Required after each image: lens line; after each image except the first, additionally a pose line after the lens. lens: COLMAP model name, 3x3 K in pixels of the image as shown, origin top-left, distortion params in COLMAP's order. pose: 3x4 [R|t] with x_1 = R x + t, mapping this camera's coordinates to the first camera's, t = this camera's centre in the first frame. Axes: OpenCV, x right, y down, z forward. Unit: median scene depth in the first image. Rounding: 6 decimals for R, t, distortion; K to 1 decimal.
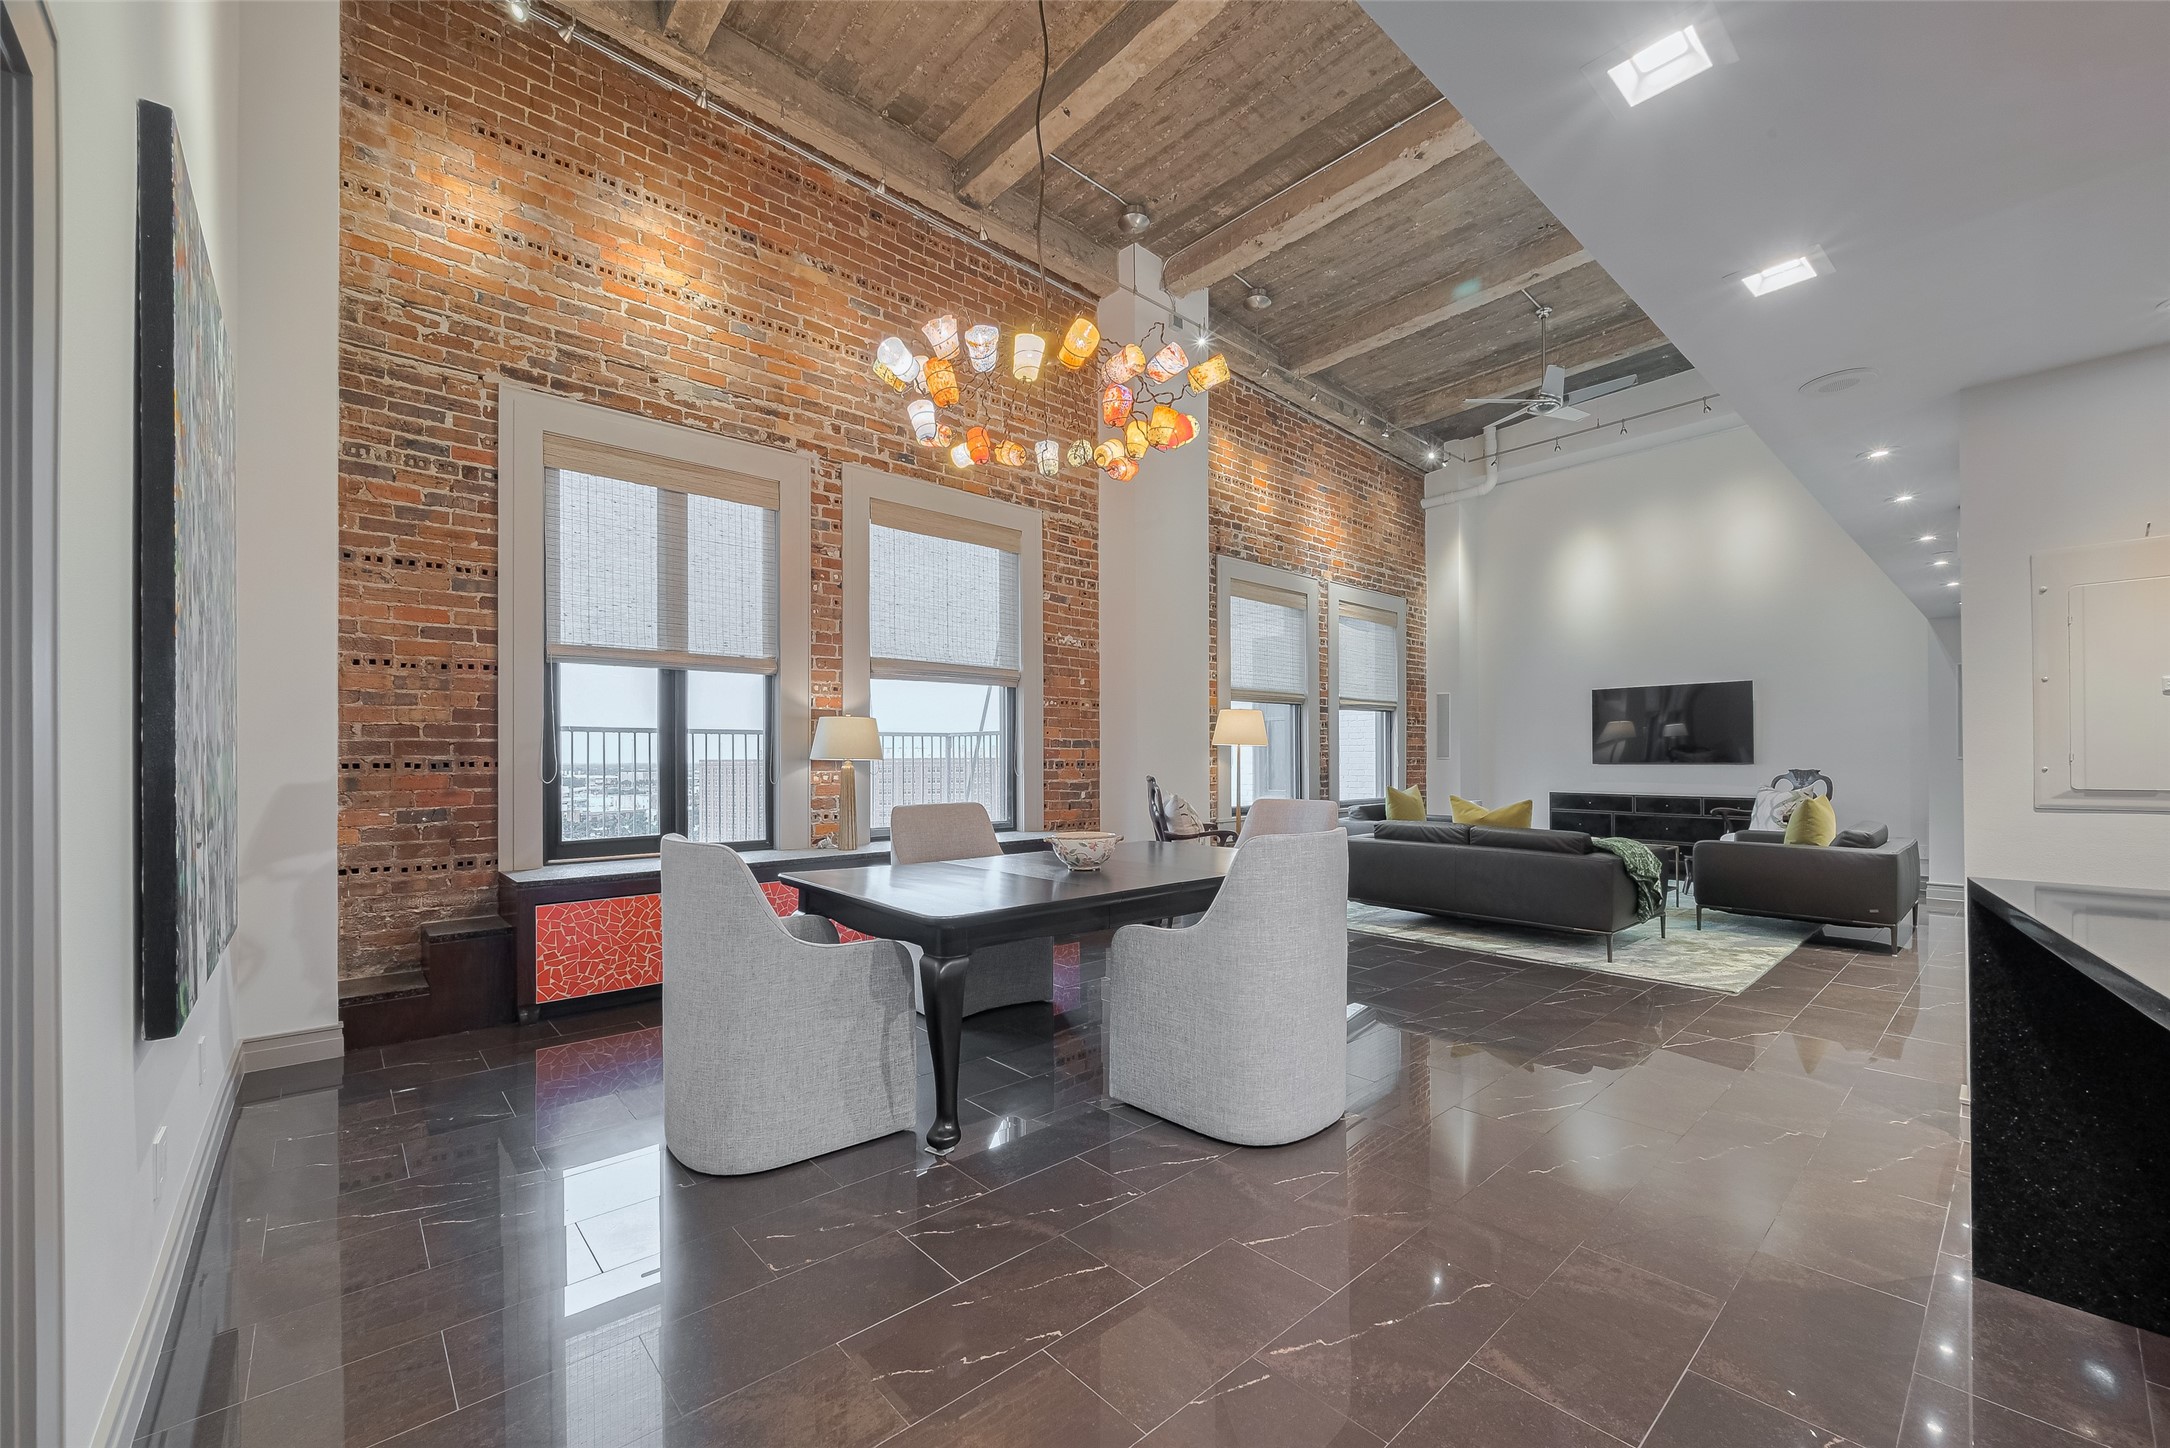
lens RADIAL K [[860.6, 0, 1109.2], [0, 860.6, 754.6], [0, 0, 1]] dist [-0.001989, 0.000096]
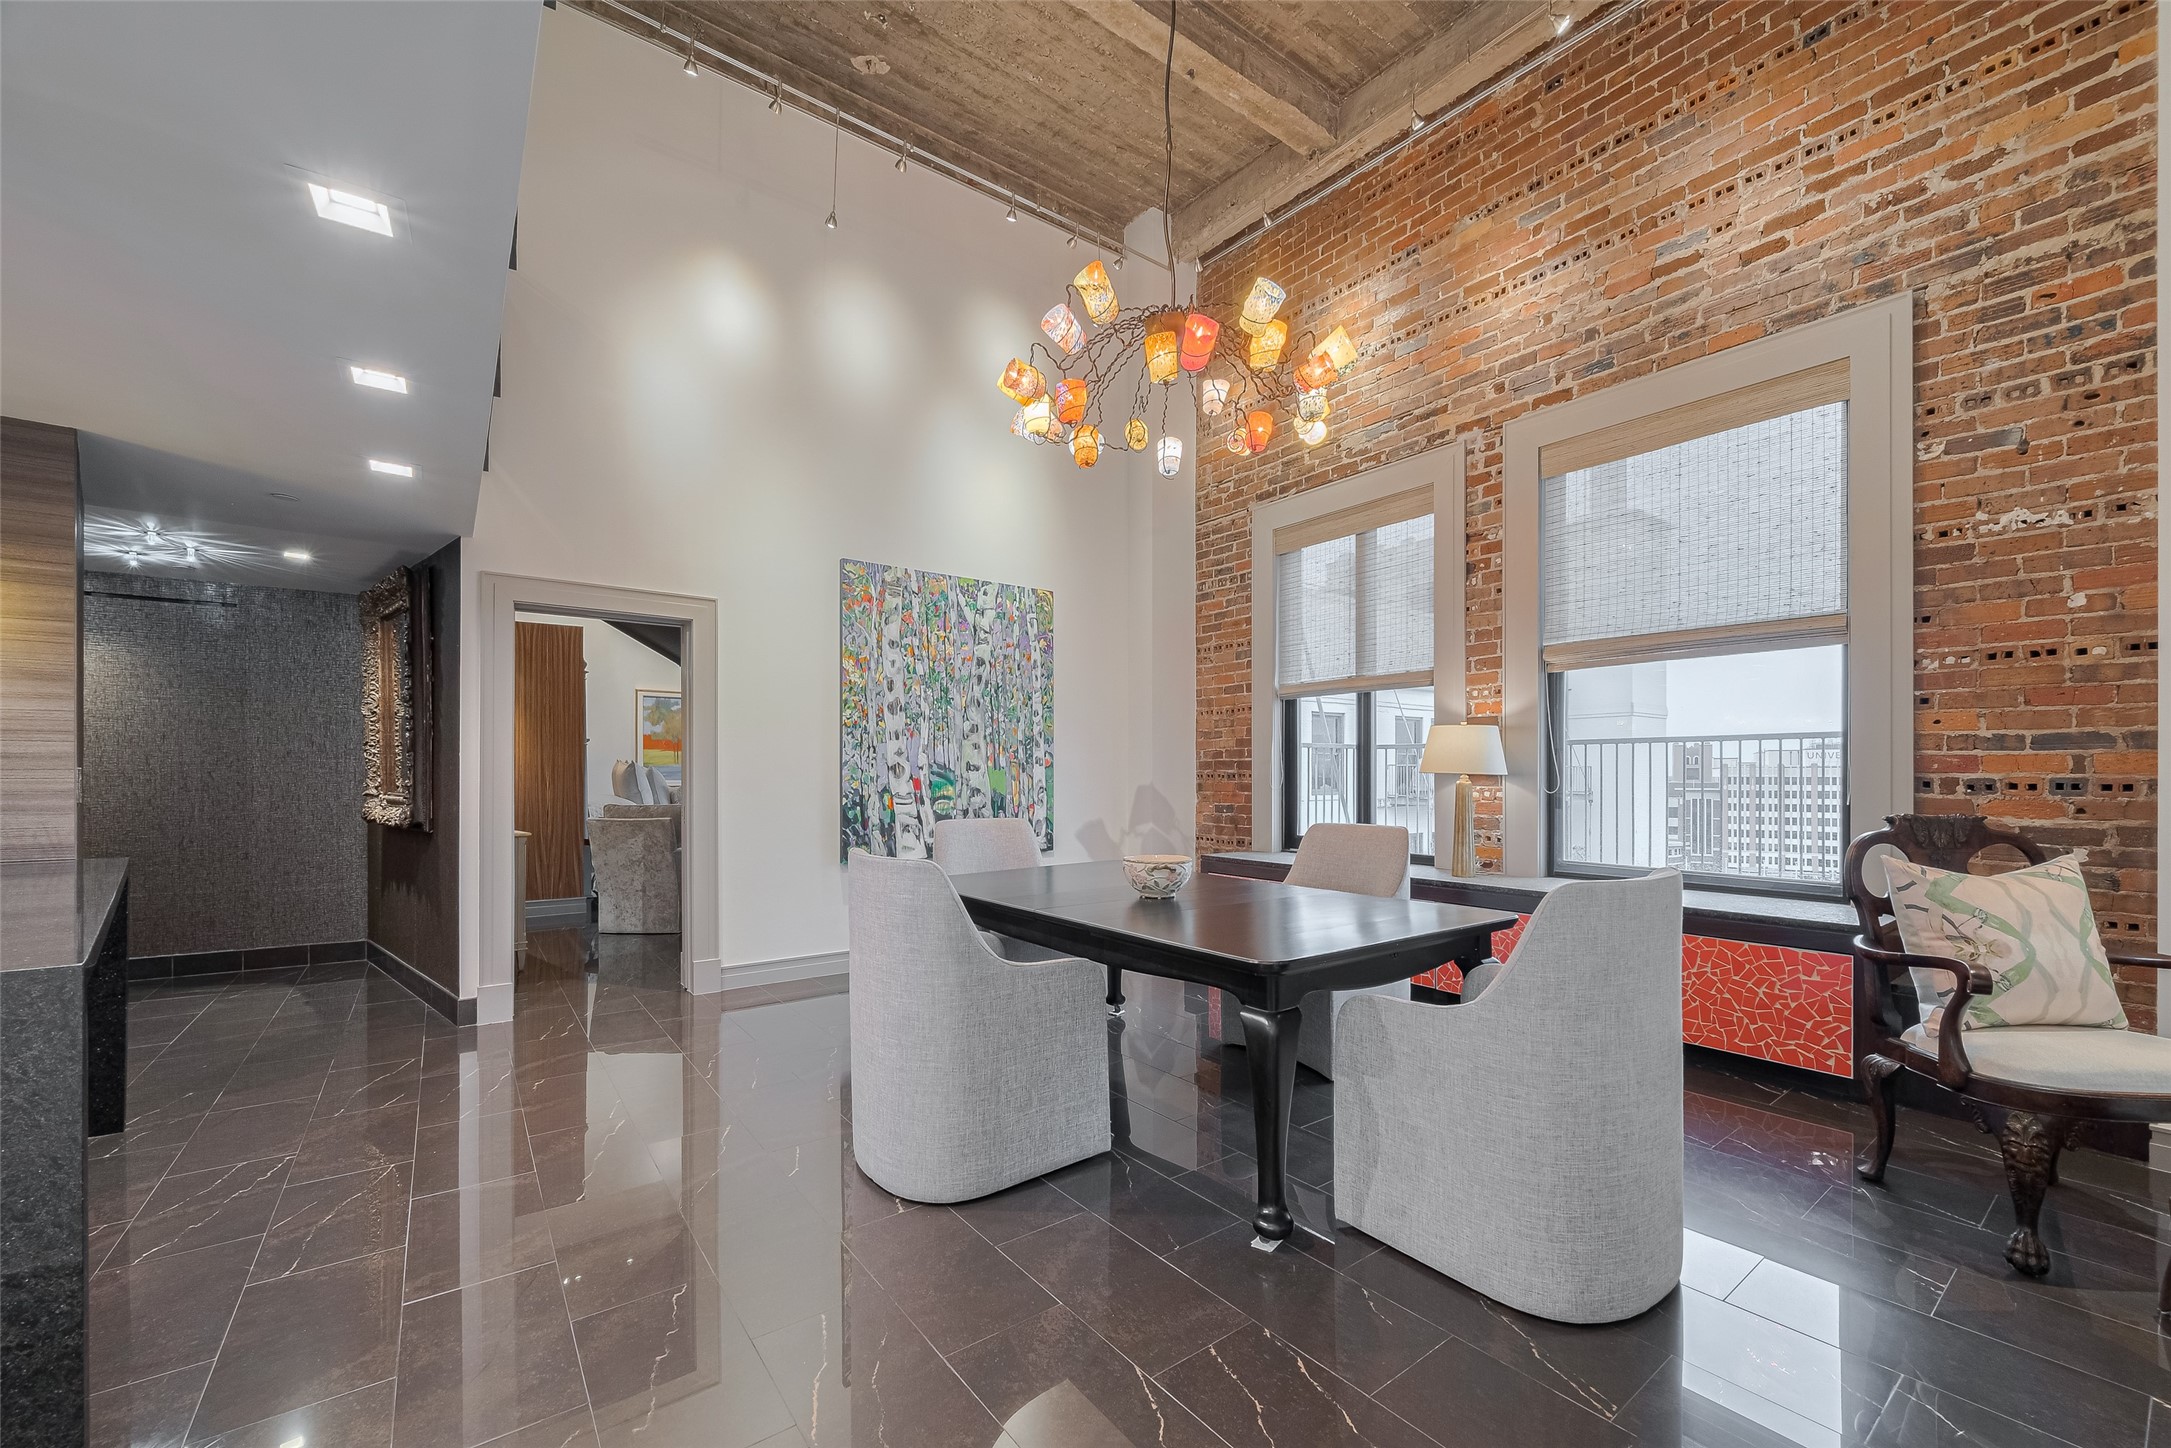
lens RADIAL K [[860.9, 0, 1091.3], [0, 860.9, 772.9], [0, 0, 1]] dist [-0.001989, 0.000096]
pose [[-0.099215, 0.003737, -0.995059, 0.617250], [0.004391, 0.999985, 0.003318, 0.000559], [0.995056, -0.004040, -0.099230, 0.724936]]
